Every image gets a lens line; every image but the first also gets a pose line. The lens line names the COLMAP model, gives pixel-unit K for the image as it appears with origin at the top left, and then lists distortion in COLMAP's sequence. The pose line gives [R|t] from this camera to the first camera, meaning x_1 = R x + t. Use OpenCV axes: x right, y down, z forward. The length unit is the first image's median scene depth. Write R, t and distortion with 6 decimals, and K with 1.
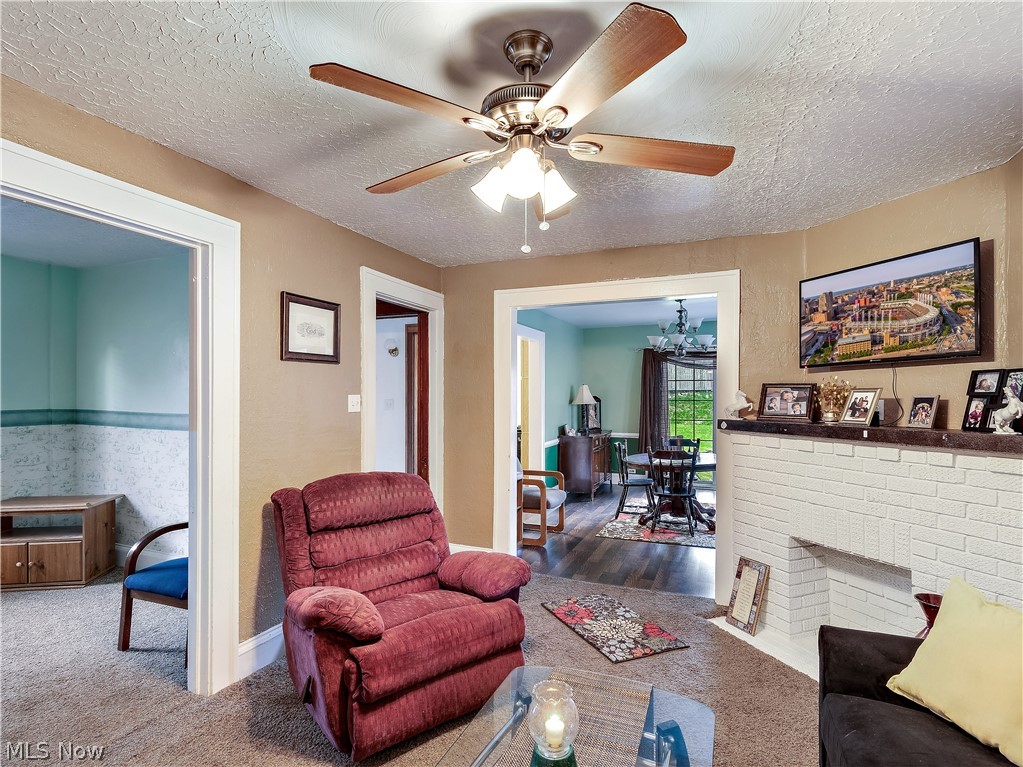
lens RADIAL K [[516.2, 0, 511.1], [0, 516.2, 396.2], [0, 0, 1]] dist [0.001569, -0.000272]
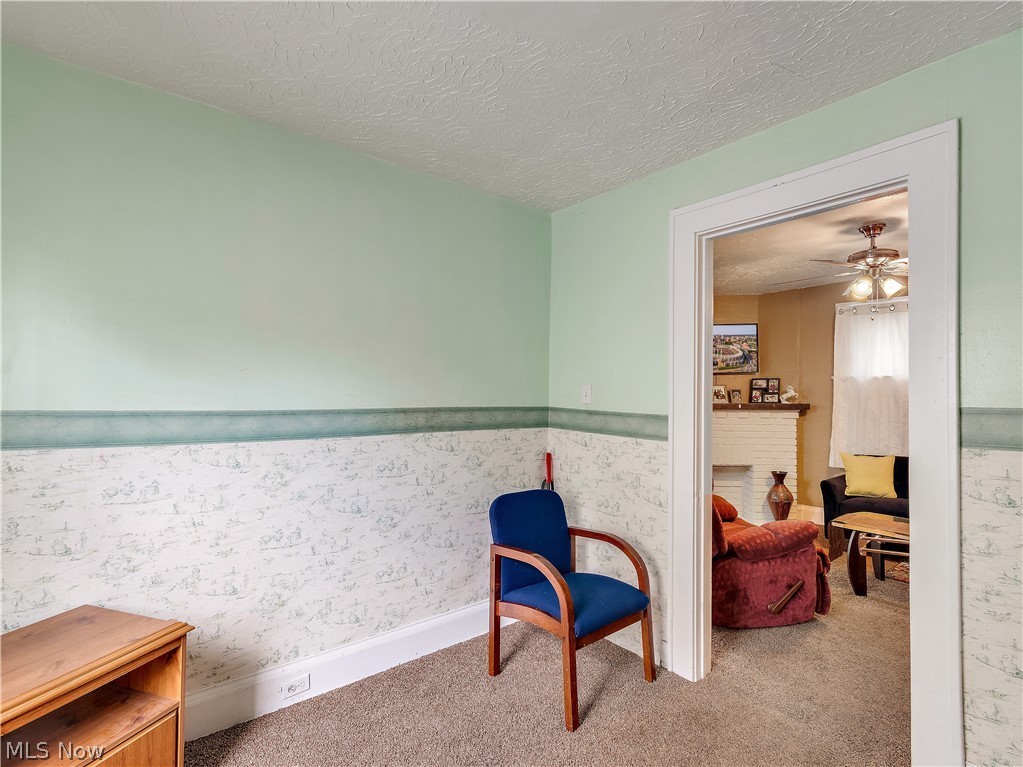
lens RADIAL K [[485.8, 0, 511.5], [0, 485.8, 383.5], [0, 0, 1]] dist [0.001775, -0.000120]
pose [[0.492153, 0.019486, 0.870291, -1.248873], [-0.004615, 0.999794, -0.019776, 0.017965], [-0.870497, 0.005717, 0.492141, 0.661567]]
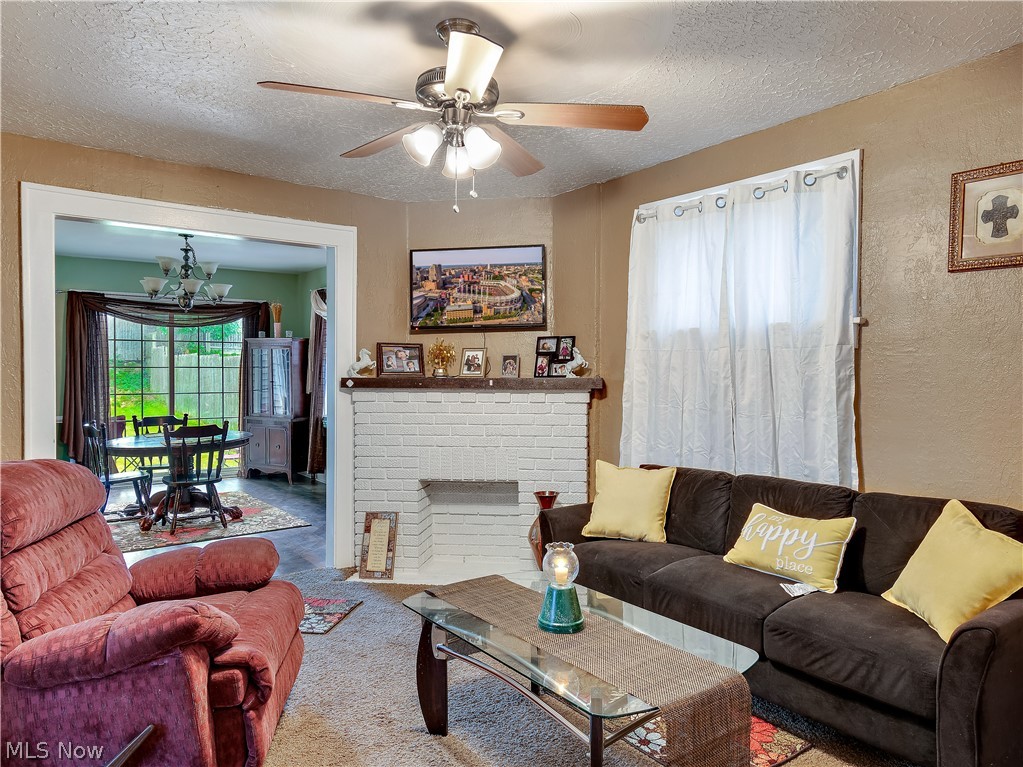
lens RADIAL K [[688.0, 0, 533.0], [0, 688.0, 385.9], [0, 0, 1]] dist [-0.002962, -0.000288]
pose [[0.493475, -0.018605, 0.869561, -0.597126], [0.000210, 0.999774, 0.021271, 0.035579], [-0.869760, -0.010314, 0.493368, 0.052643]]
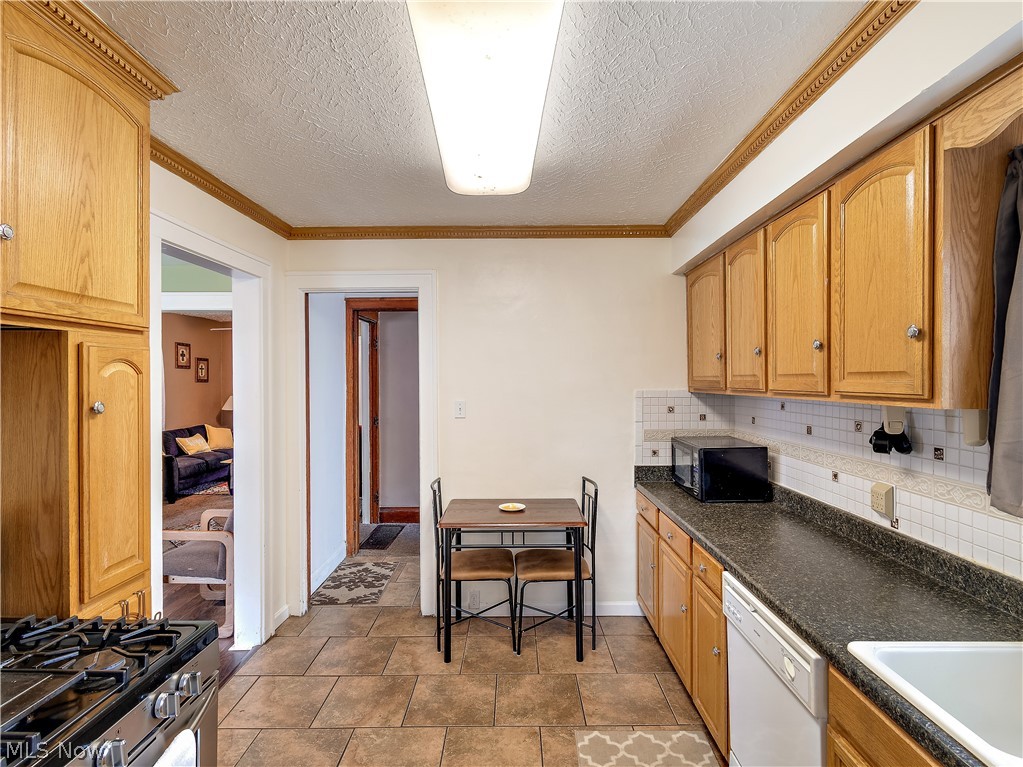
lens RADIAL K [[509.2, 0, 514.4], [0, 509.2, 385.3], [0, 0, 1]] dist [0.000550, -0.000596]
pose [[-0.920618, 0.002987, -0.390454, -0.098826], [0.000841, 0.999984, 0.005665, -0.022309], [0.390465, 0.004887, -0.920605, 2.873191]]
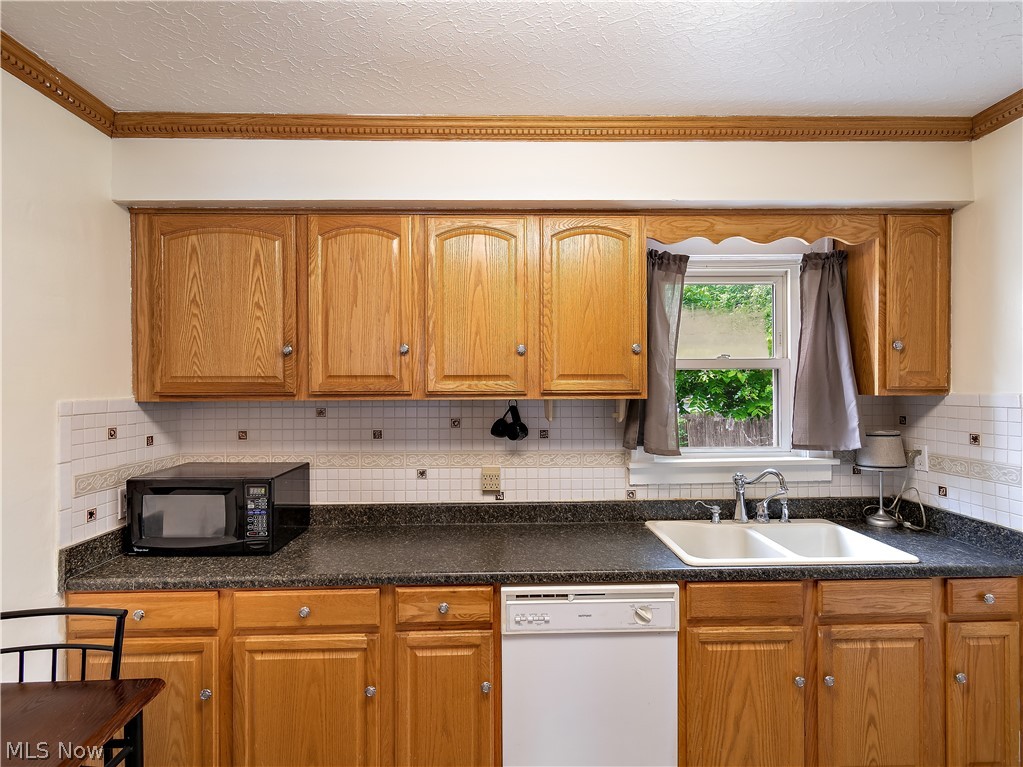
lens RADIAL K [[509.2, 0, 514.4], [0, 509.2, 385.3], [0, 0, 1]] dist [0.000550, -0.000596]
pose [[0.415917, -0.006112, -0.909382, -0.065635], [0.008210, 0.999962, -0.002965, -0.018667], [0.909365, -0.006233, 0.415952, 2.396758]]
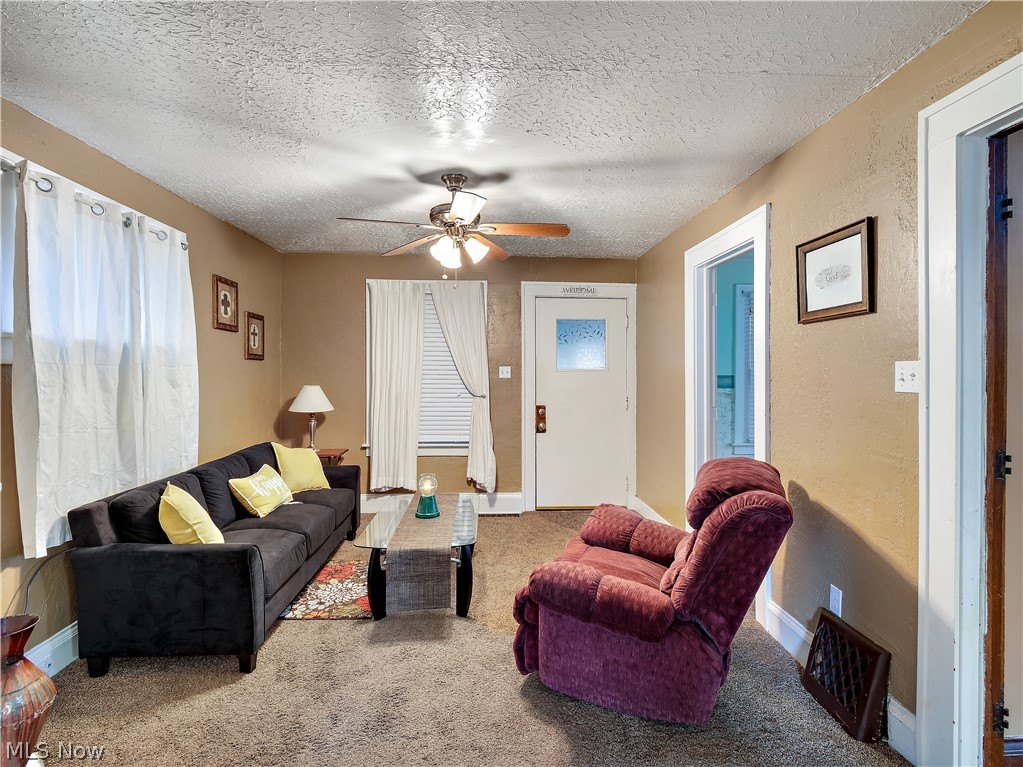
lens RADIAL K [[511.7, 0, 515.7], [0, 511.7, 376.8], [0, 0, 1]] dist [-0.002002, -0.001080]
pose [[-0.899163, 0.003252, -0.437601, 0.328273], [0.000517, 0.999980, 0.006370, 0.012900], [0.437613, 0.005502, -0.899147, 1.380054]]
